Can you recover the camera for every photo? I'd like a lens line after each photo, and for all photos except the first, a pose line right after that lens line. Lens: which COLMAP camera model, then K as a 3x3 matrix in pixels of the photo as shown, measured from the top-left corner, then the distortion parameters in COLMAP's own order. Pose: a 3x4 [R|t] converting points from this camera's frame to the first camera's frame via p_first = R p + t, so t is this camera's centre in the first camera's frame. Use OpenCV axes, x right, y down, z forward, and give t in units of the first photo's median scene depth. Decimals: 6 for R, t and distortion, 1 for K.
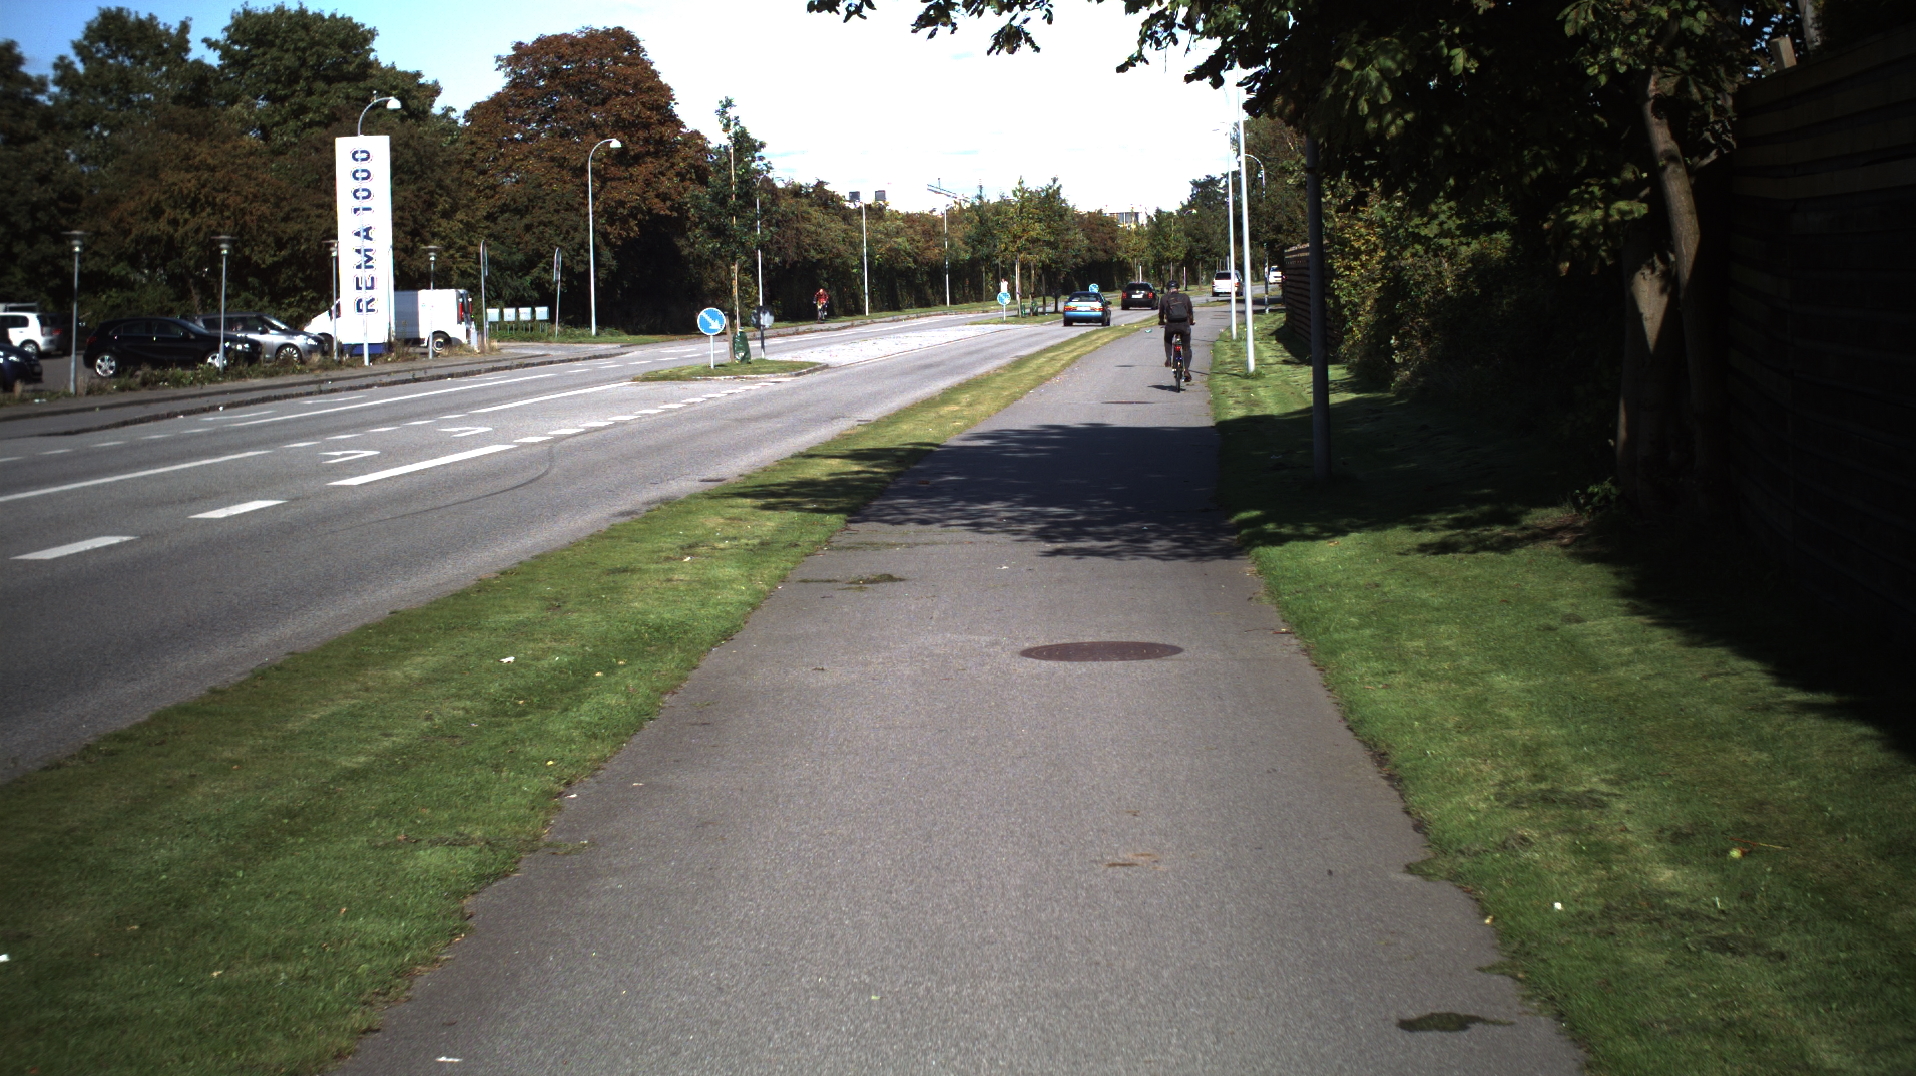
lens RADIAL K [[3337.2, 0, 958.0], [0, 3337.2, 538.0], [0, 0, 1]] dist [-0.256111, 0.197316]
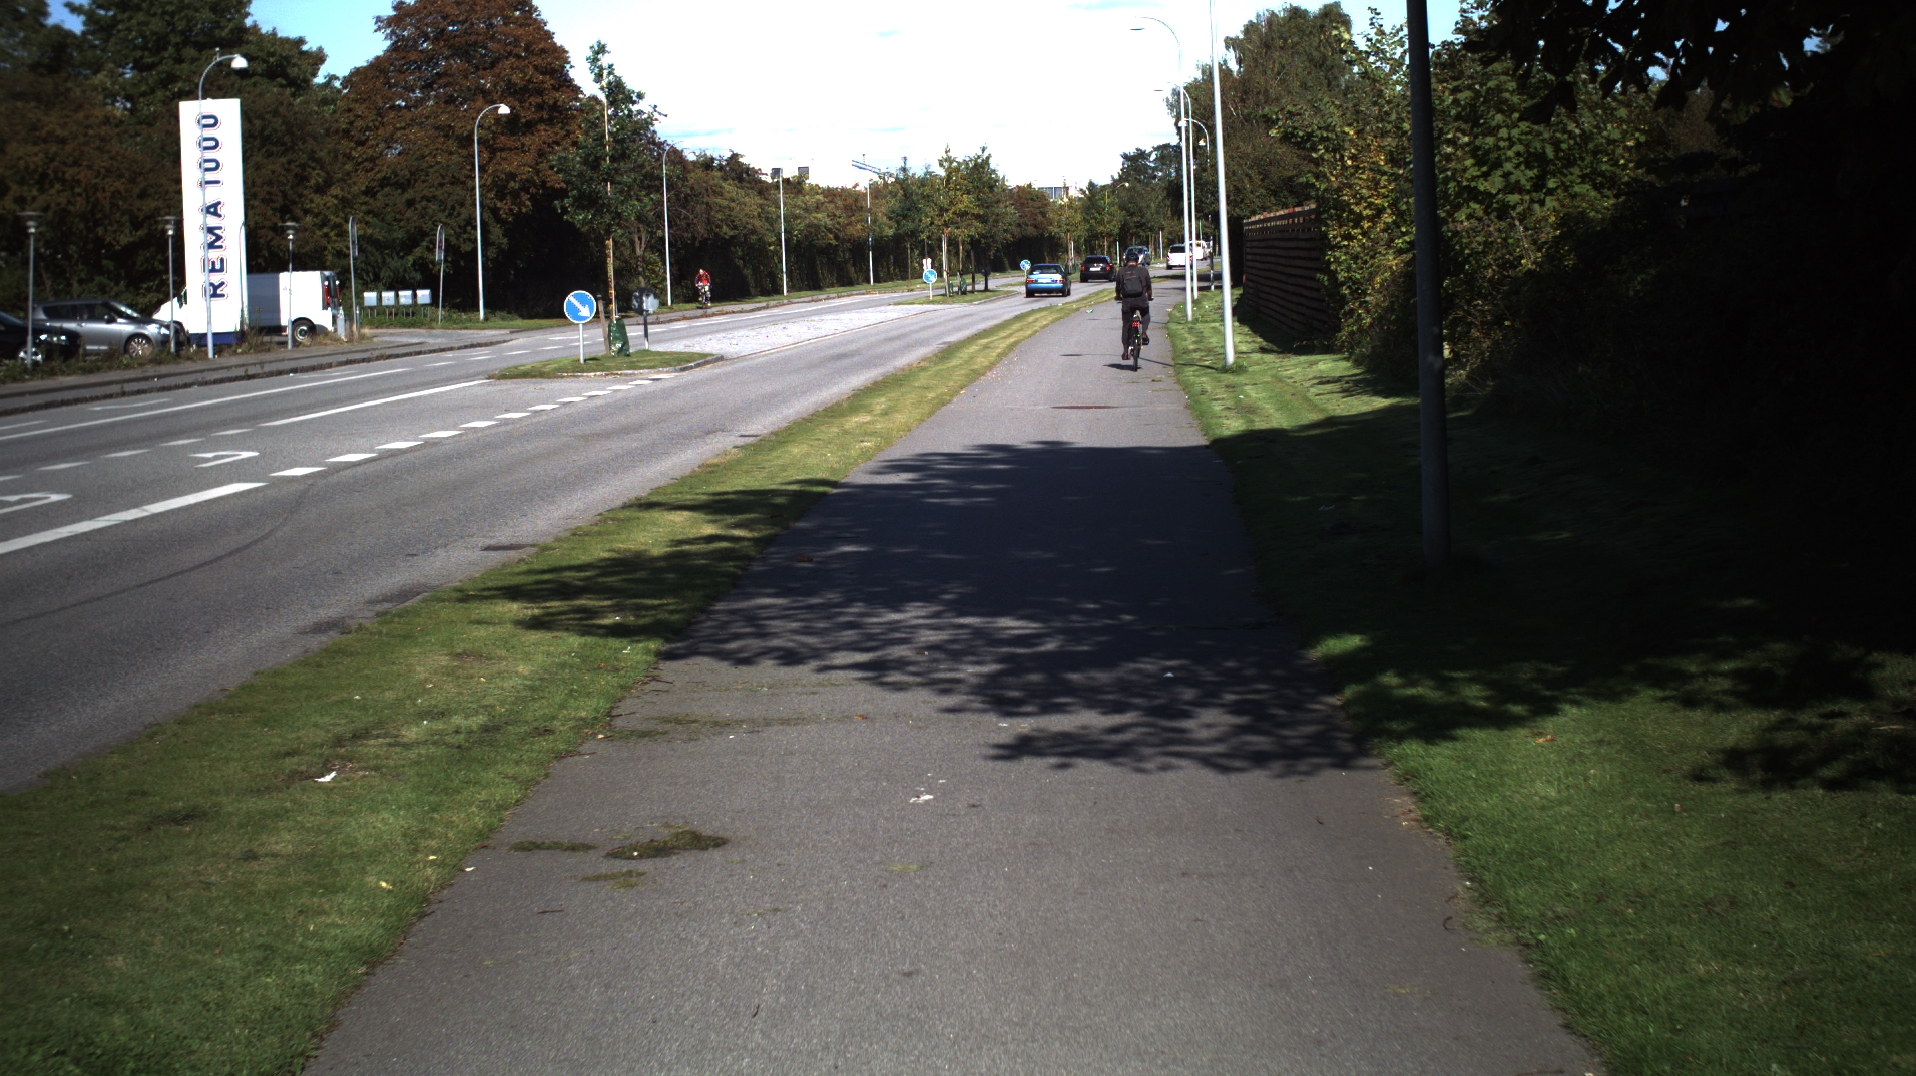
lens RADIAL K [[3337.2, 0, 958.0], [0, 3337.2, 538.0], [0, 0, 1]] dist [-0.256111, 0.197316]
pose [[0.999742, -0.008015, 0.021237, 0.001537], [0.007873, 0.999946, 0.006747, -0.006420], [-0.021290, -0.006578, 0.999752, 0.088013]]
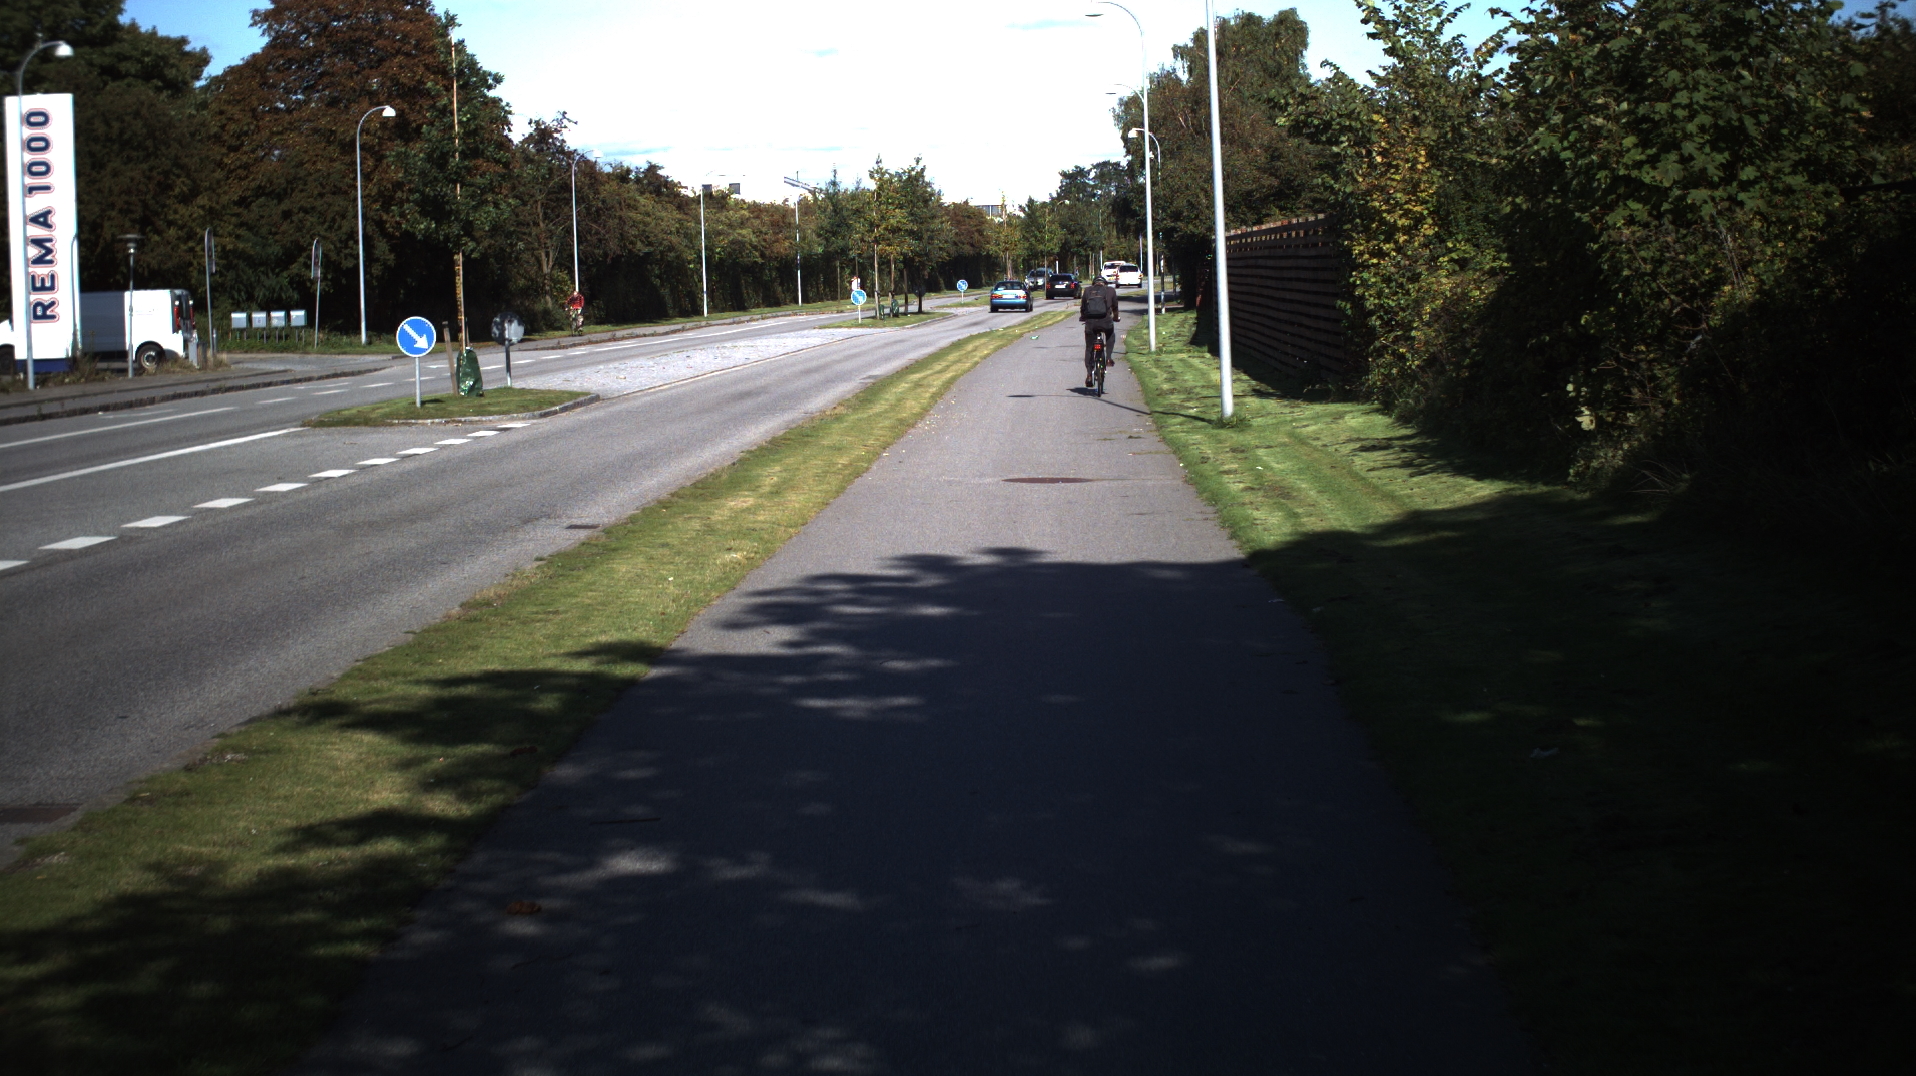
lens RADIAL K [[3337.2, 0, 958.0], [0, 3337.2, 538.0], [0, 0, 1]] dist [-0.256111, 0.197316]
pose [[0.999149, -0.004544, 0.040996, 0.004628], [0.004504, 0.999989, 0.001070, -0.013322], [-0.041001, -0.000885, 0.999159, 0.176223]]
